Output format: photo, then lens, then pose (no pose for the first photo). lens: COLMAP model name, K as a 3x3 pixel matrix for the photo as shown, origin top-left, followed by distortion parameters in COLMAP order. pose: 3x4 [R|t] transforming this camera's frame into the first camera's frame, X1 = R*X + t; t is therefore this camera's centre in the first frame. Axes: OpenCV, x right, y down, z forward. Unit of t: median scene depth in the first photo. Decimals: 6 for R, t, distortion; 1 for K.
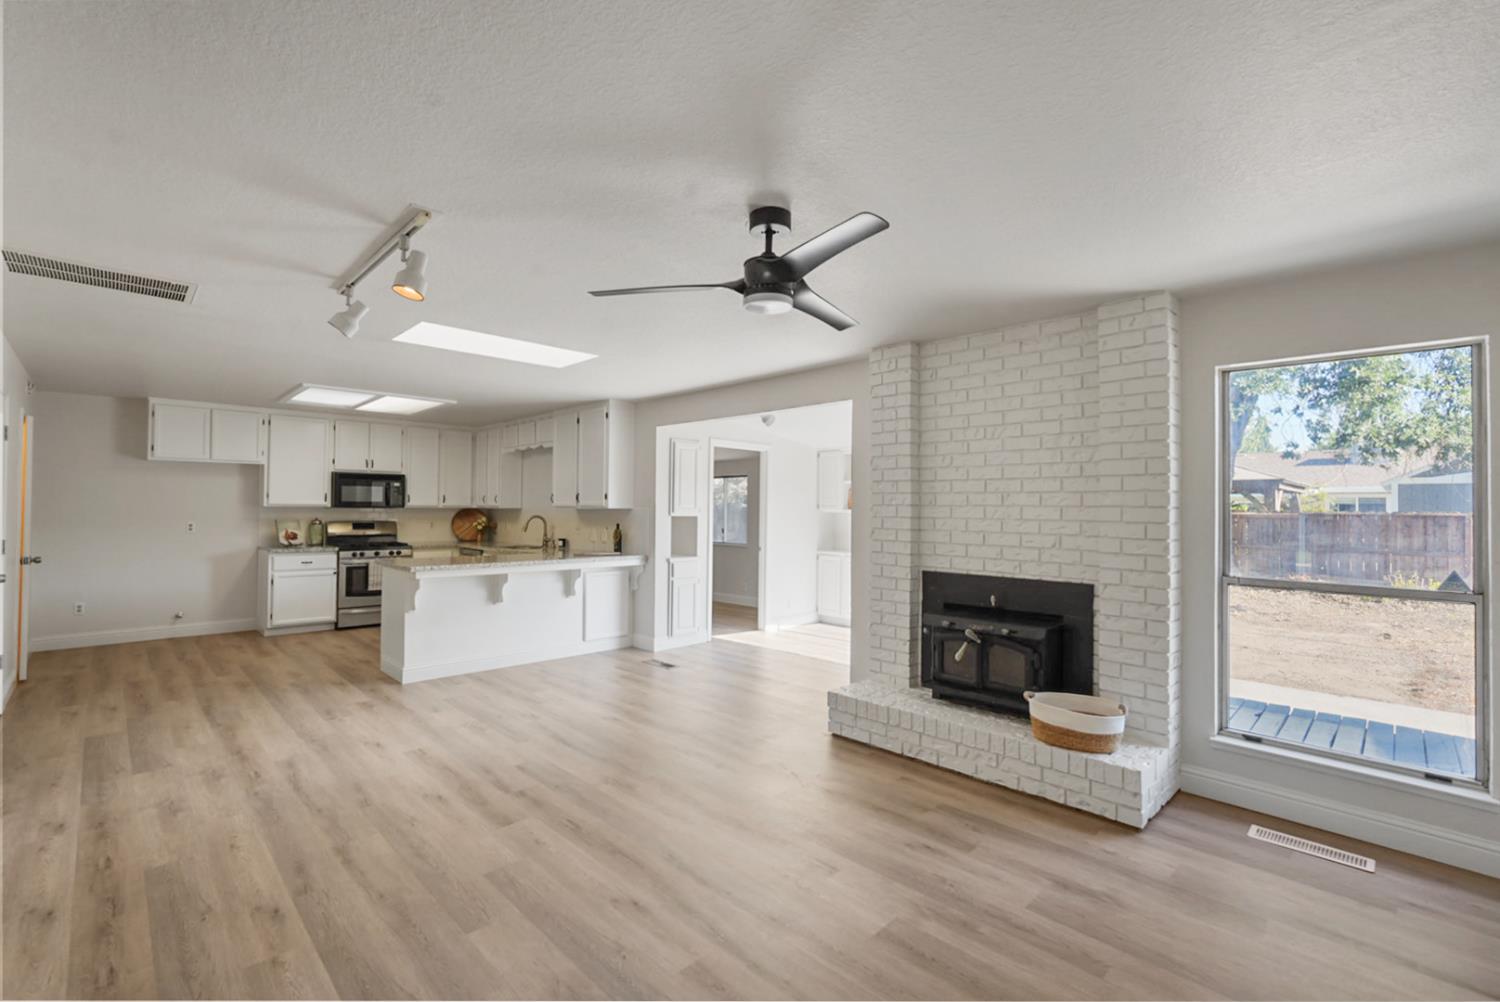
lens RADIAL K [[659.9, 0, 746.6], [0, 659.9, 499.2], [0, 0, 1]] dist [-0.013677, 0.008516]
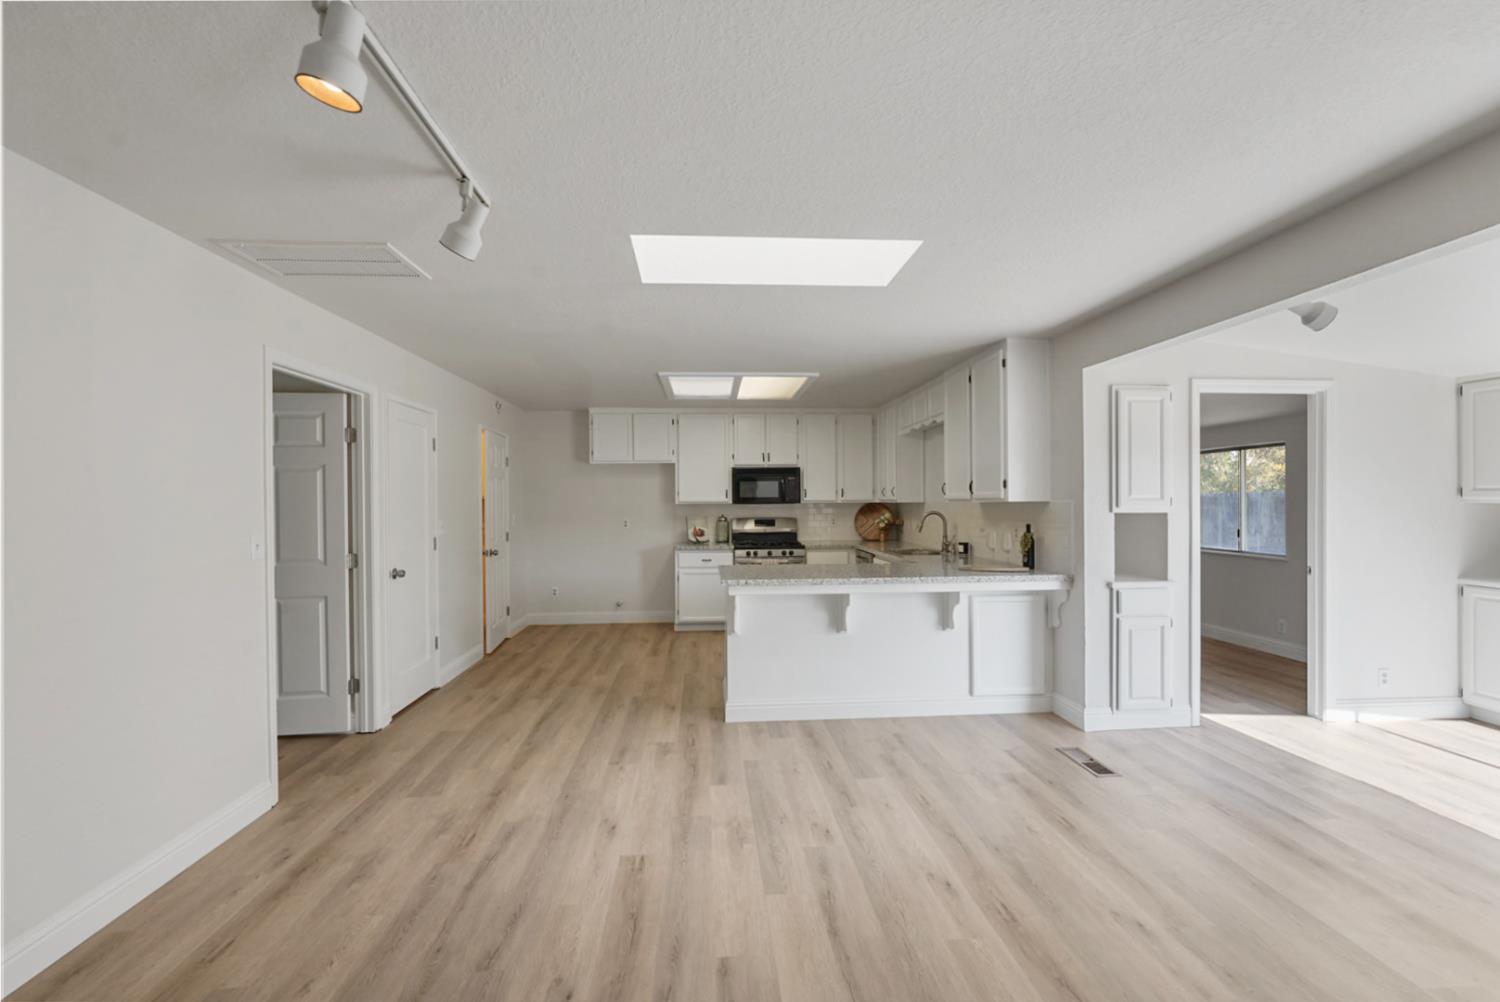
lens RADIAL K [[657.3, 0, 748.8], [0, 657.3, 505.8], [0, 0, 1]] dist [-0.013096, 0.007397]
pose [[0.760513, -0.009067, -0.649259, 0.022136], [0.023940, 0.999614, 0.014083, 0.002203], [0.648881, -0.026254, 0.760437, 0.322318]]
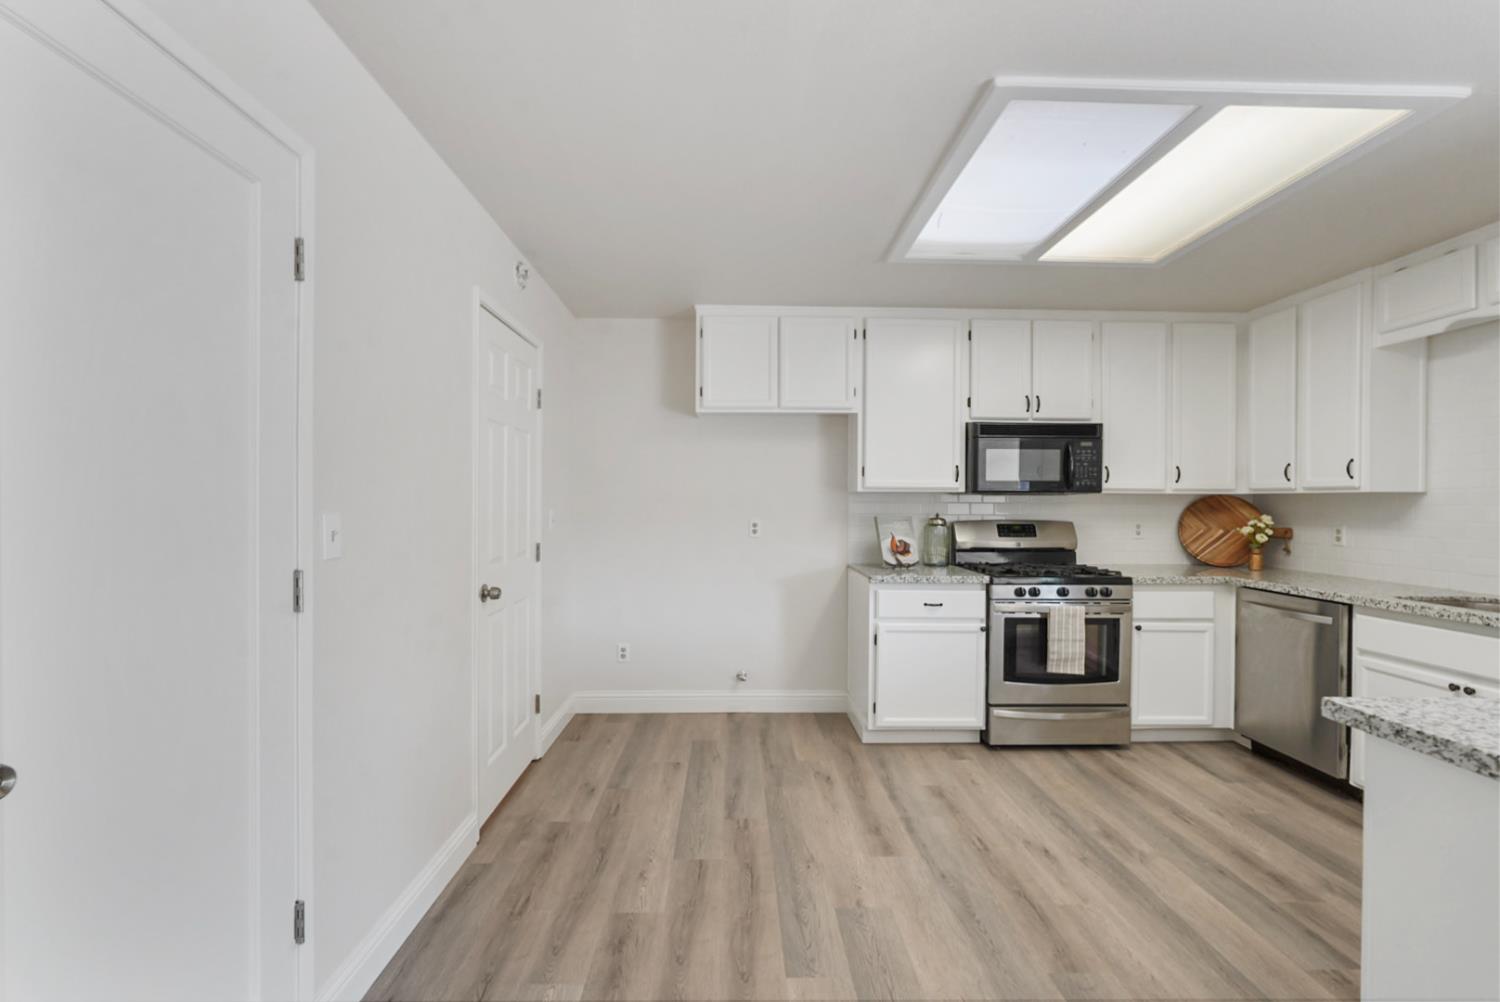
lens RADIAL K [[657.3, 0, 748.8], [0, 657.3, 505.8], [0, 0, 1]] dist [-0.013096, 0.007397]
pose [[0.732120, -0.001605, -0.681174, -0.479745], [0.010736, 0.999900, 0.009183, 0.018337], [0.681092, -0.014036, 0.732064, 0.603684]]
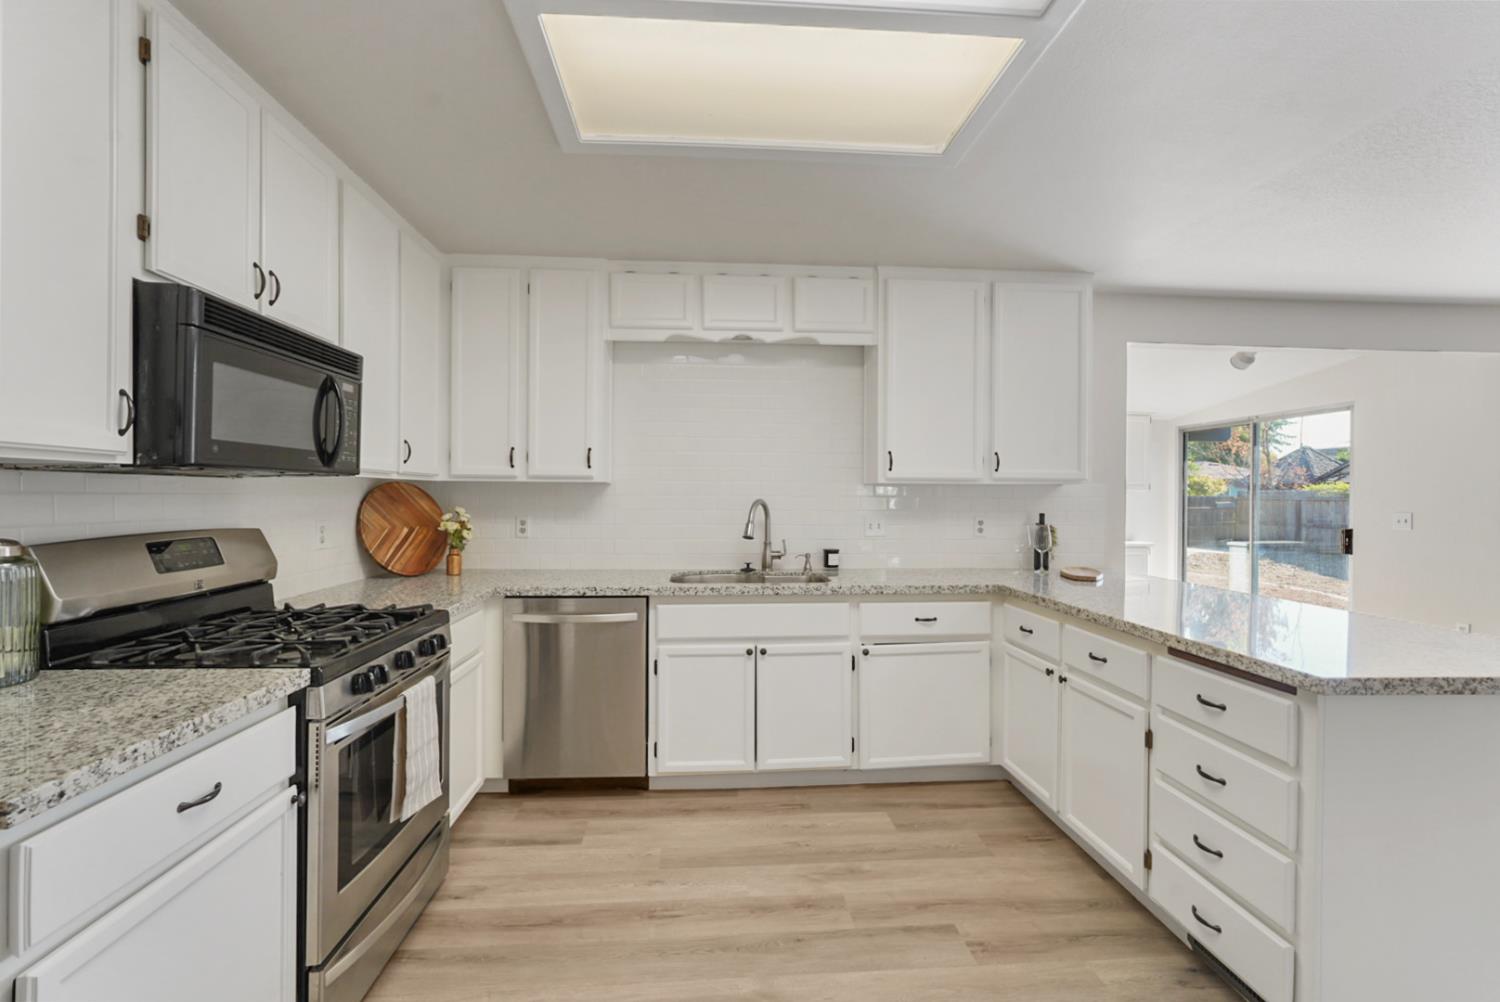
lens RADIAL K [[655.3, 0, 750.0], [0, 655.3, 501.0], [0, 0, 1]] dist [0.000653, 0.000031]
pose [[0.645581, -0.011376, 0.763607, -0.775697], [-0.012757, 0.999589, 0.025677, 0.017227], [-0.763585, -0.026318, 0.645170, 0.869254]]
